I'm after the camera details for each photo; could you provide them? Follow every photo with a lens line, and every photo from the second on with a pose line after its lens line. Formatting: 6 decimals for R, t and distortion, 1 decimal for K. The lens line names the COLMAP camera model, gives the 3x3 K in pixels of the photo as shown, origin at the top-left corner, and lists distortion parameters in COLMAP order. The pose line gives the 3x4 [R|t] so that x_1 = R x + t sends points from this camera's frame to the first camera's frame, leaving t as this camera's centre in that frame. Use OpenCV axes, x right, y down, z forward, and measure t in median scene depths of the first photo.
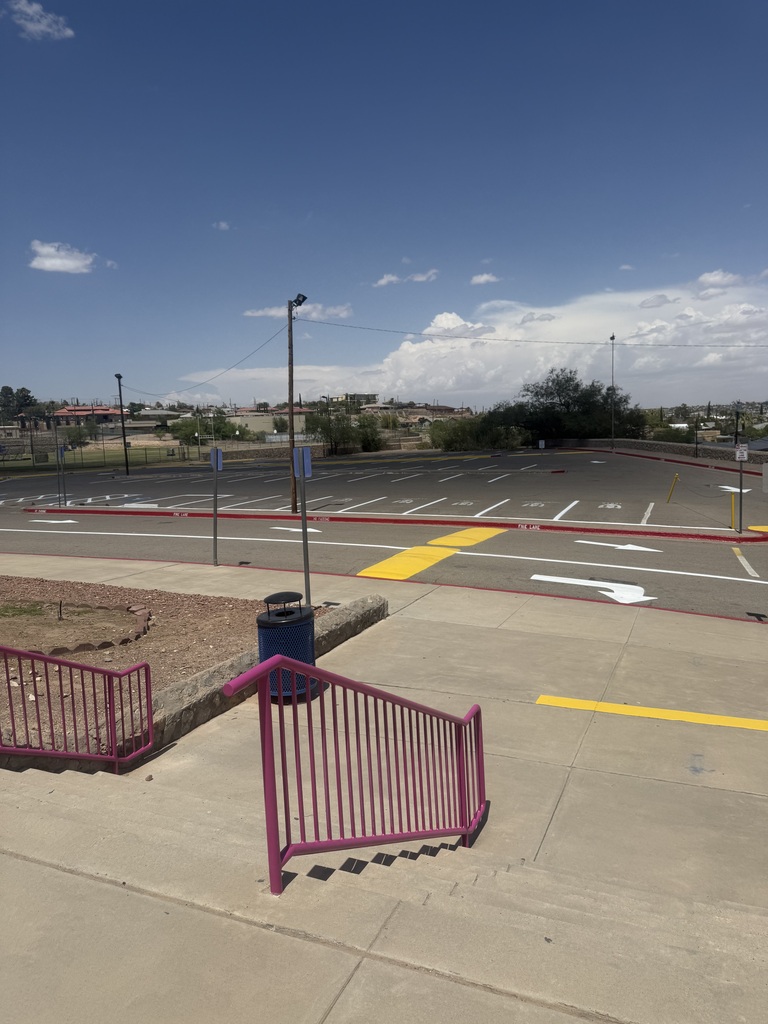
lens RADIAL K [[717.6, 0, 388.6], [0, 717.6, 512.8], [0, 0, 1]] dist [0.003175, 0.000100]
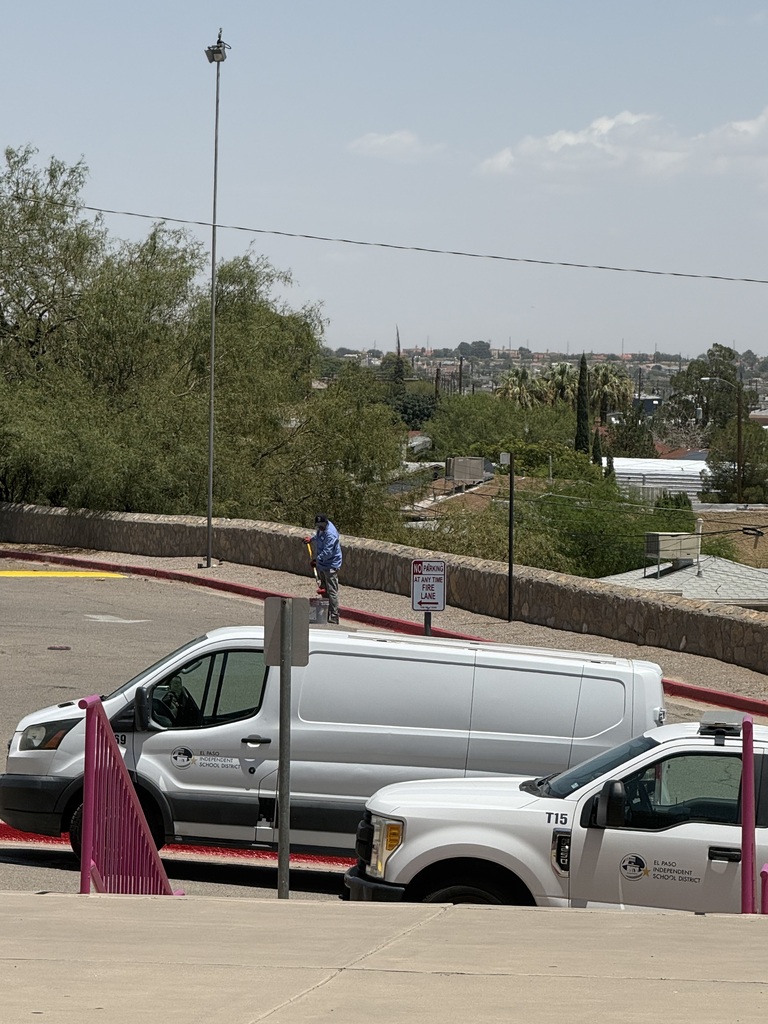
lens RADIAL K [[4654.6, 0, 384.0], [0, 4654.6, 511.9], [0, 0, 1]] dist [-0.247397, 0.000000]
pose [[0.953432, 0.048275, 0.297720, -0.035781], [-0.018937, 0.994741, -0.100653, 0.024262], [-0.301014, 0.090328, 0.949332, -0.240010]]
